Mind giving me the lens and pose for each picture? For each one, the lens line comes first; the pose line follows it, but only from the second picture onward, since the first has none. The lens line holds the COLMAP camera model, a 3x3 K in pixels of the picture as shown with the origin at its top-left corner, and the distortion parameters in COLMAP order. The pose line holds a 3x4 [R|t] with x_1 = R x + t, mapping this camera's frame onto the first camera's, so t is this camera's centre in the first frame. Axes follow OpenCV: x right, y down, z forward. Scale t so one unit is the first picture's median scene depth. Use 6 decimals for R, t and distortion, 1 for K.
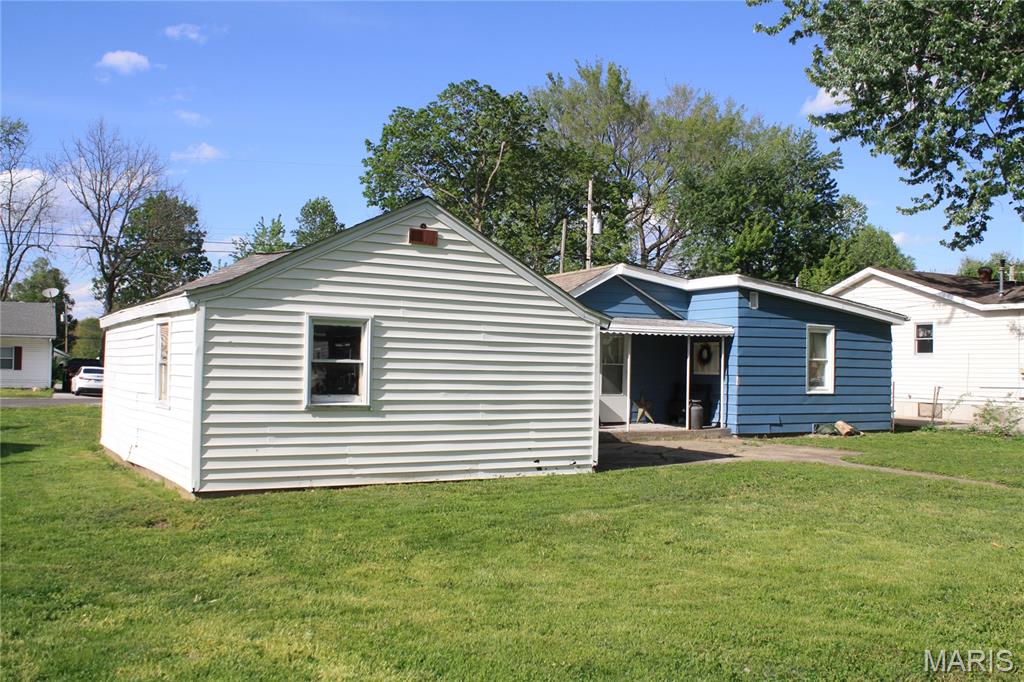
lens RADIAL K [[938.6, 0, 512.0], [0, 938.6, 341.0], [0, 0, 1]] dist [-0.103143, 0.005514]
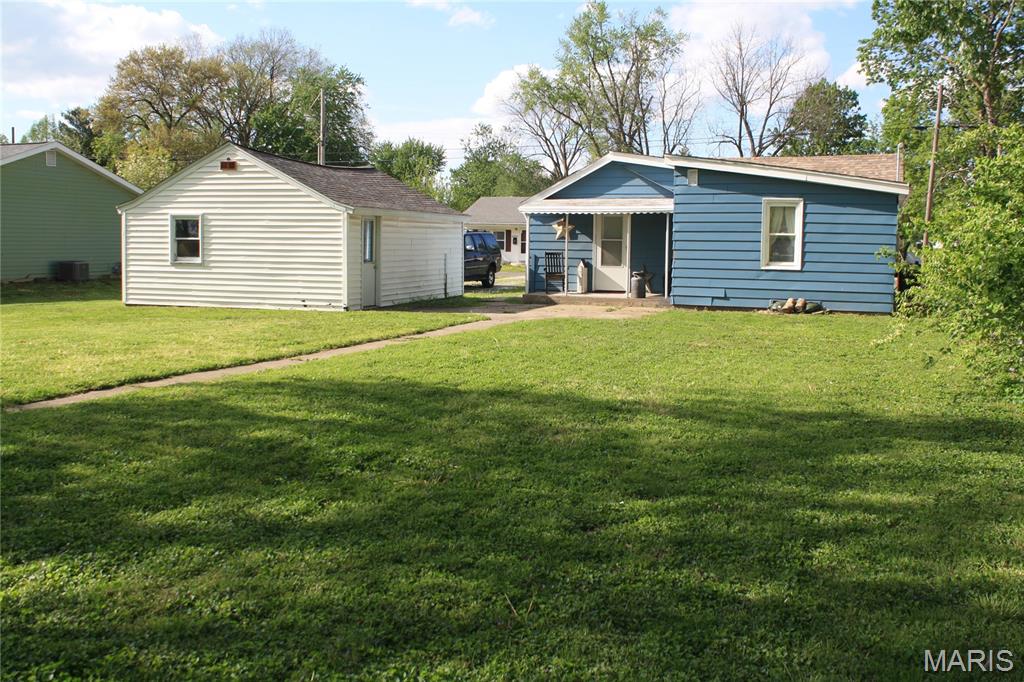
lens RADIAL K [[978.7, 0, 512.0], [0, 978.7, 341.0], [0, 0, 1]] dist [-0.109298, -0.002742]
pose [[0.665447, 0.068006, -0.743341, 0.914980], [0.019922, 0.993868, 0.108761, 0.015170], [0.746179, -0.087184, 0.660012, 0.110597]]
